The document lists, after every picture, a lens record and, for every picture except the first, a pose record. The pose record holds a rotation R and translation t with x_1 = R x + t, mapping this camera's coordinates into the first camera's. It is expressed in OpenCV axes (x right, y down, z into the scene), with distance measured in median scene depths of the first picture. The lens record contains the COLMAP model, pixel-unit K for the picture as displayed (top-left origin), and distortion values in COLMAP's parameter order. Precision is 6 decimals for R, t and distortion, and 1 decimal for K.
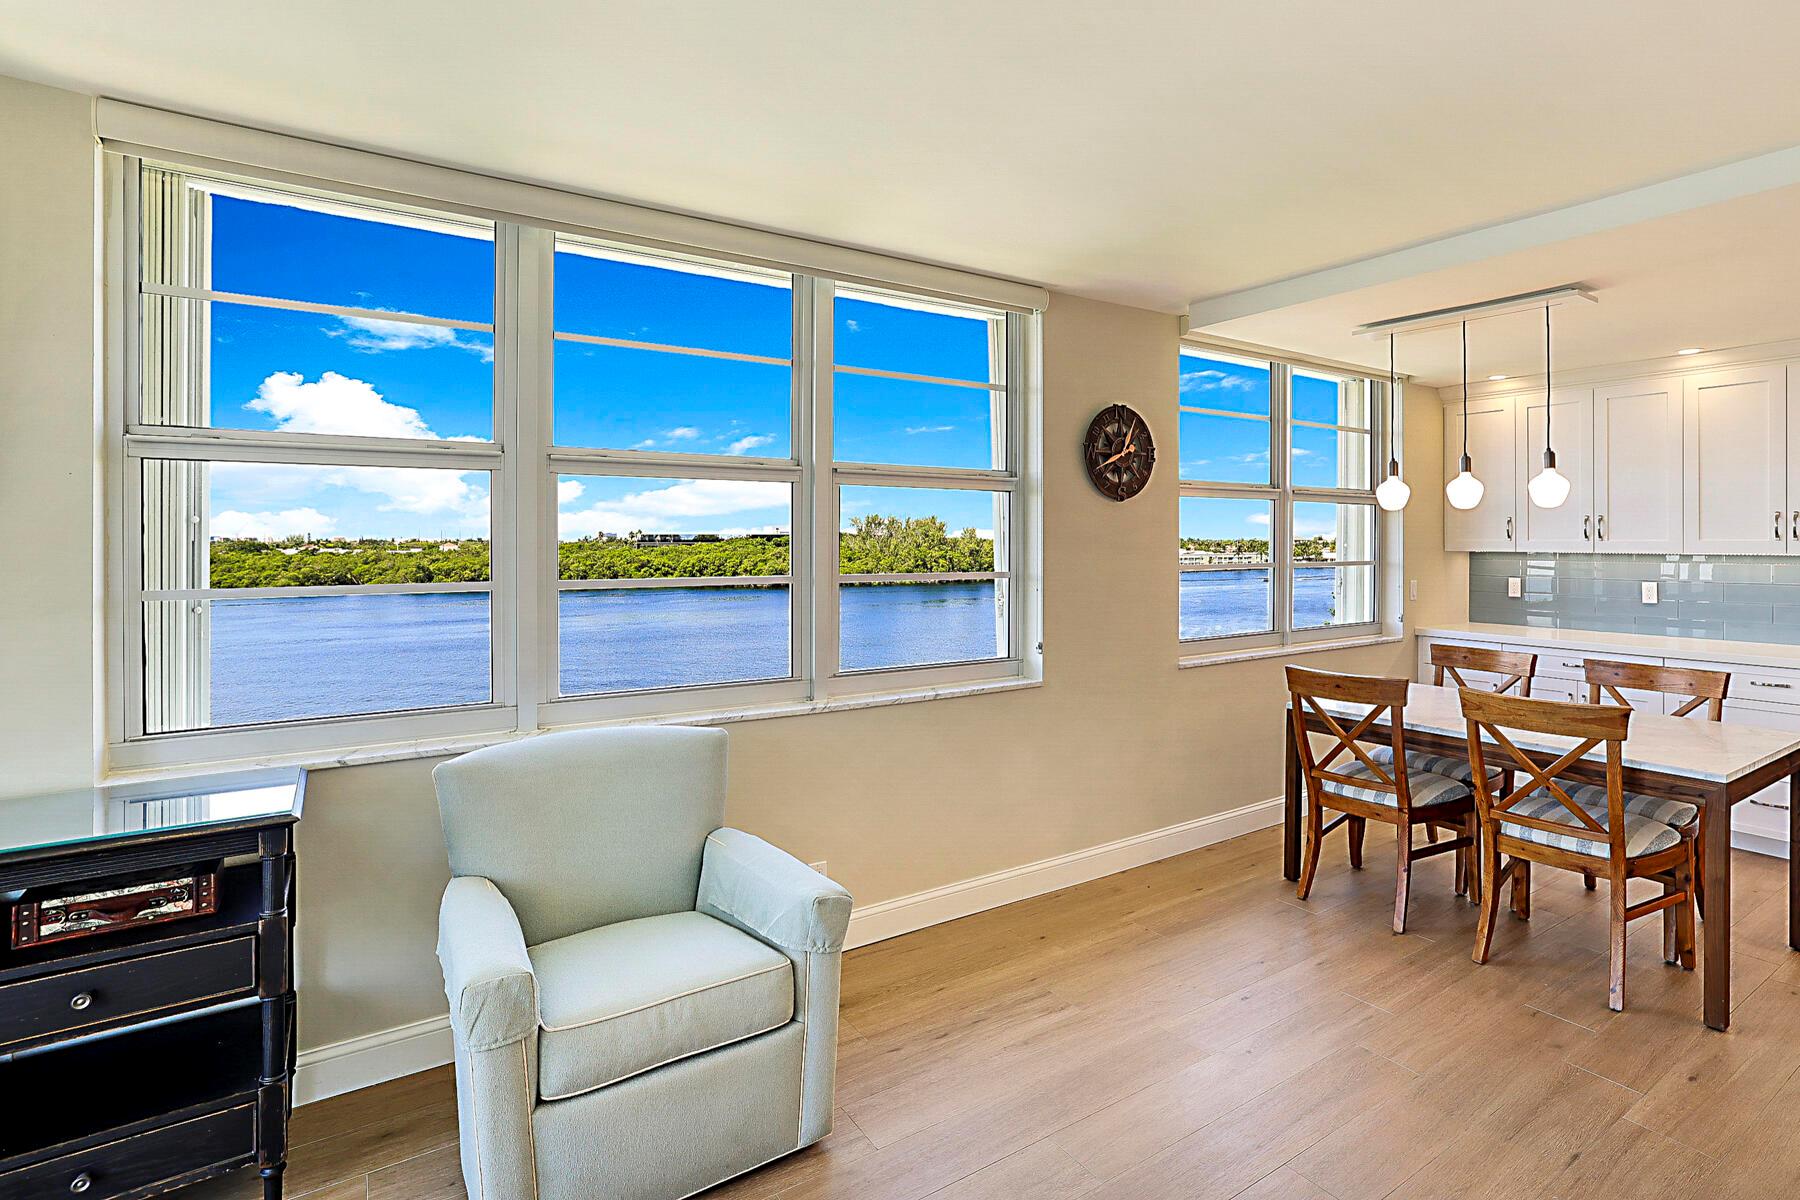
lens RADIAL K [[892.1, 0, 961.1], [0, 892.1, 557.8], [0, 0, 1]] dist [-0.035932, 0.012523]
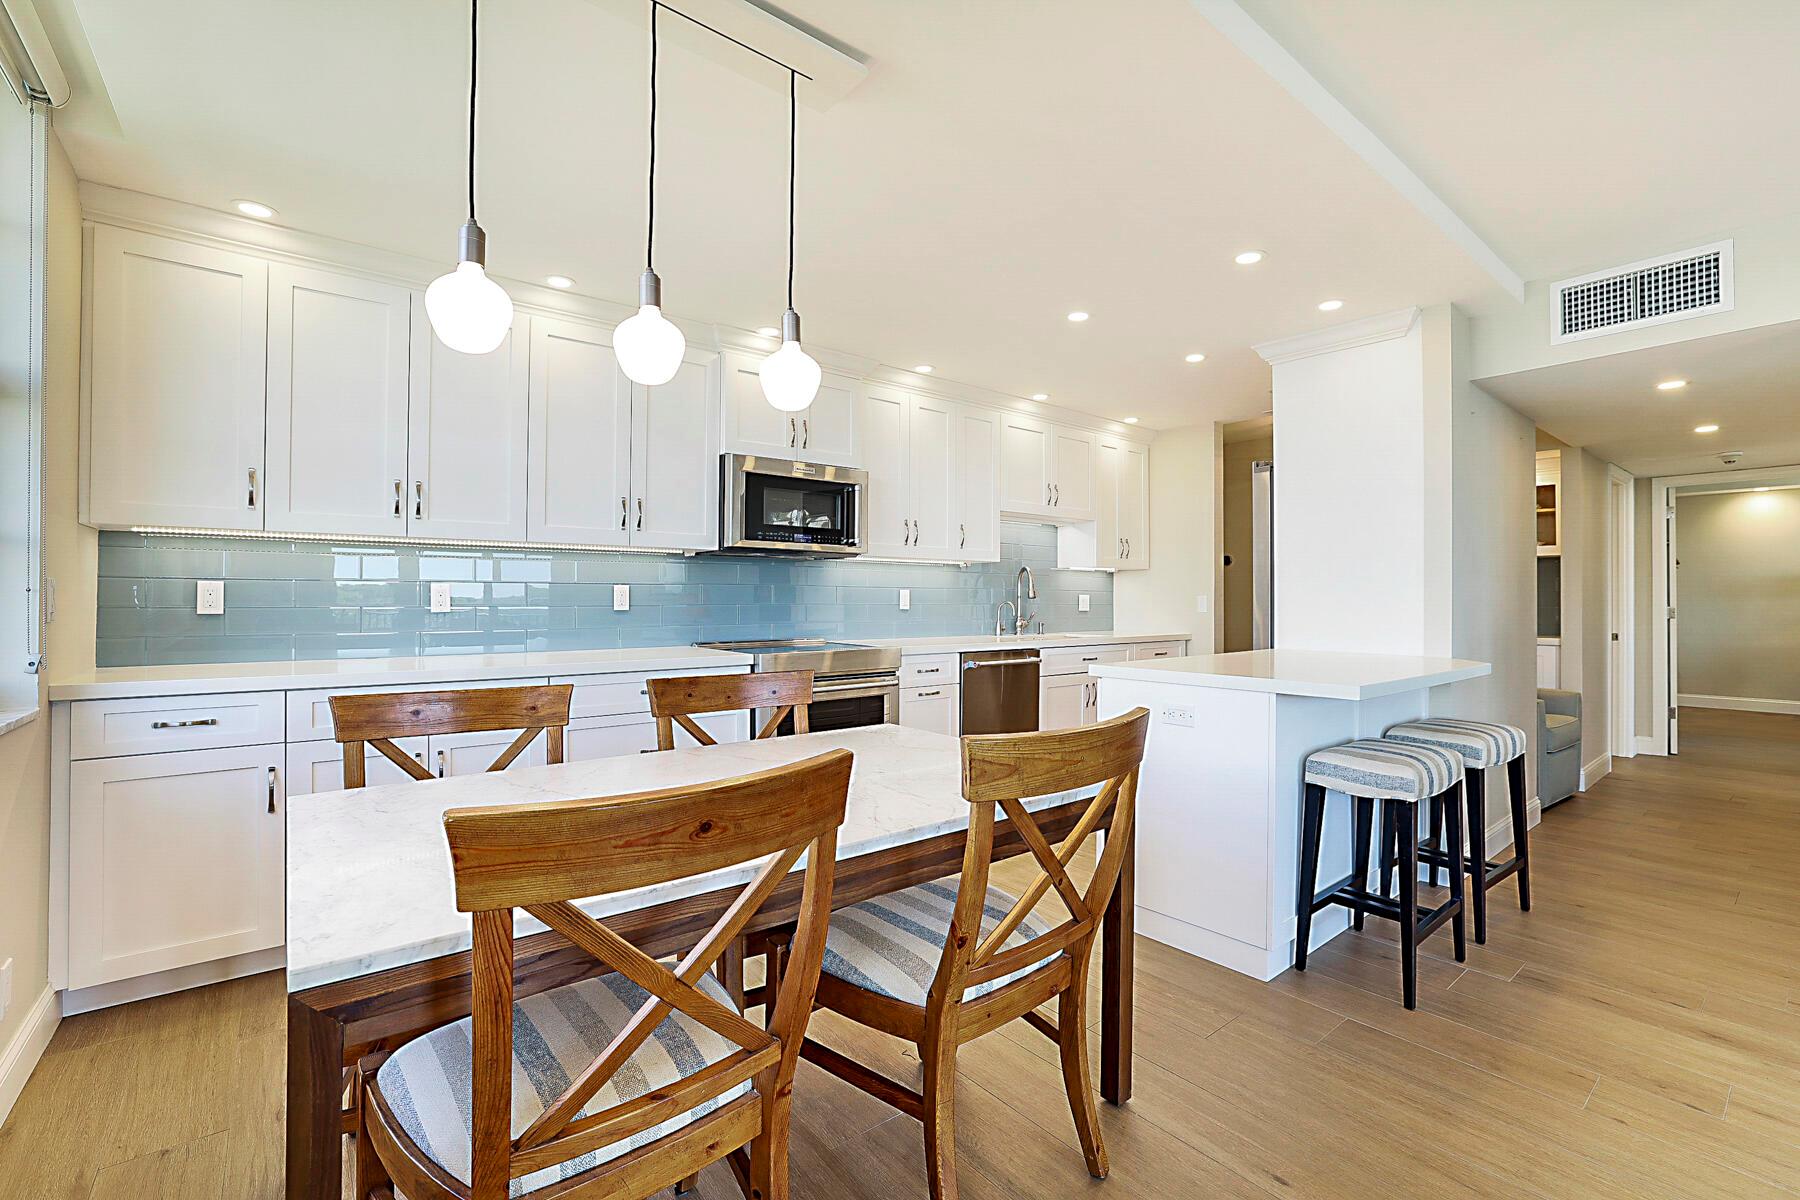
lens RADIAL K [[788.5, 0, 888.3], [0, 788.5, 589.4], [0, 0, 1]] dist [-0.029338, 0.007834]
pose [[-0.071427, 0.015239, 0.997329, 0.144041], [0.010034, 0.999844, -0.014559, 0.062308], [-0.997395, 0.008968, -0.071569, 0.911593]]
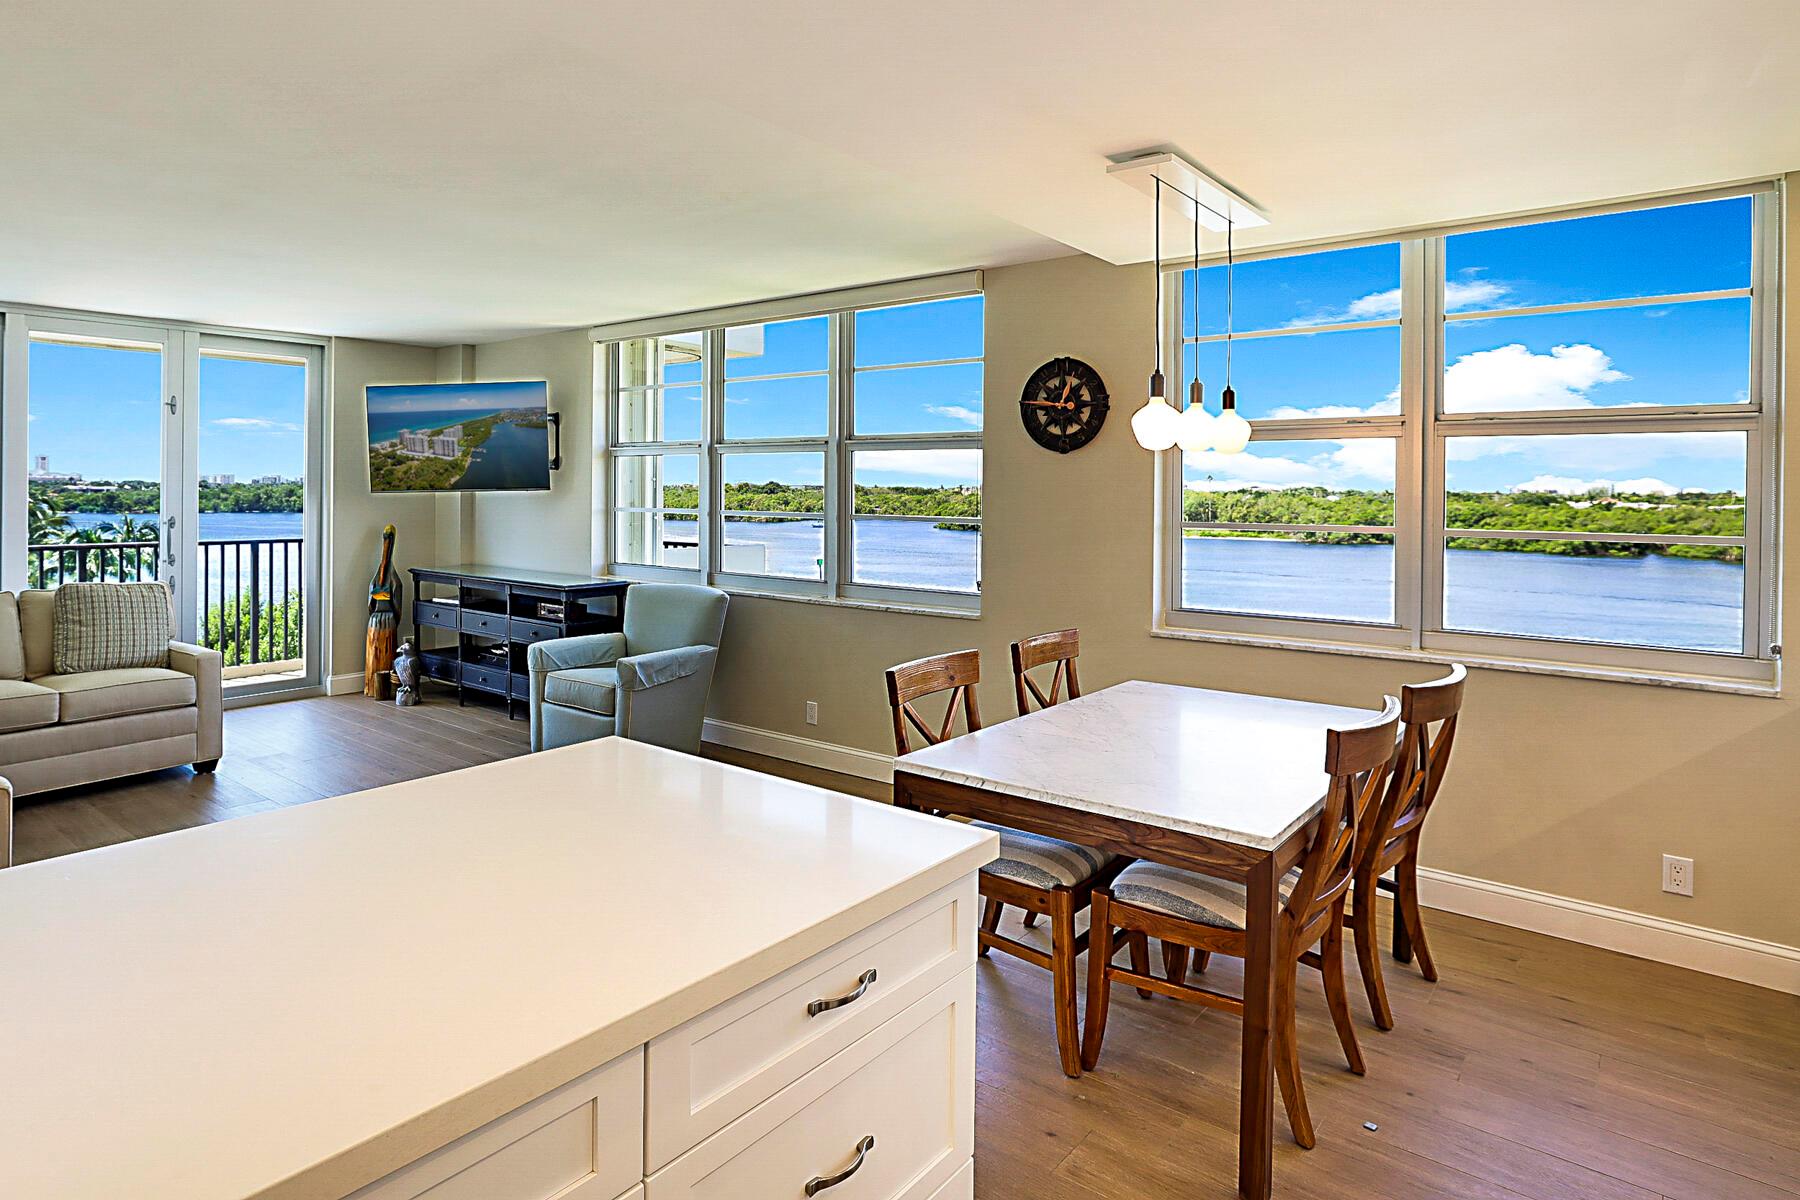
lens RADIAL K [[1027.5, 0, 763.8], [0, 1027.5, 490.2], [0, 0, 1]] dist [-0.036017, 0.016123]
pose [[0.239474, 0.007200, -0.970876, 1.346415], [-0.023064, 0.999733, 0.001725, -0.017779], [0.970629, 0.021979, 0.239576, 0.439291]]
